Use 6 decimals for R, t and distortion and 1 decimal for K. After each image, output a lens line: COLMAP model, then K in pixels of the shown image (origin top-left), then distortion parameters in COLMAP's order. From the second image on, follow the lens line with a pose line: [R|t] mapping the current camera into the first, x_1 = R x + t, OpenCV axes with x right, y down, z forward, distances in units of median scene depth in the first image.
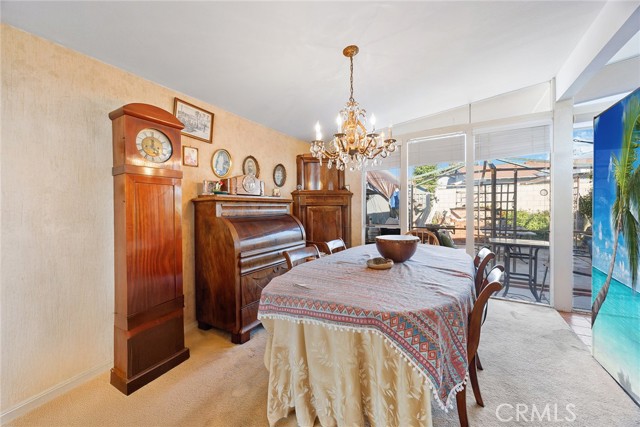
lens RADIAL K [[245.8, 0, 321.1], [0, 245.8, 210.0], [0, 0, 1]] dist [-0.002223, -0.000022]
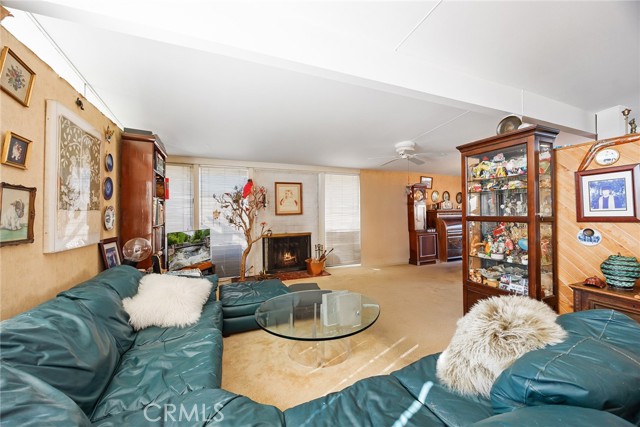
lens RADIAL K [[245.8, 0, 318.8], [0, 245.8, 211.3], [0, 0, 1]] dist [-0.002223, -0.000022]
pose [[0.814745, -0.015018, -0.579625, 0.071189], [0.000325, 0.999676, -0.025445, 0.021956], [0.579820, 0.020543, 0.814486, -1.745614]]
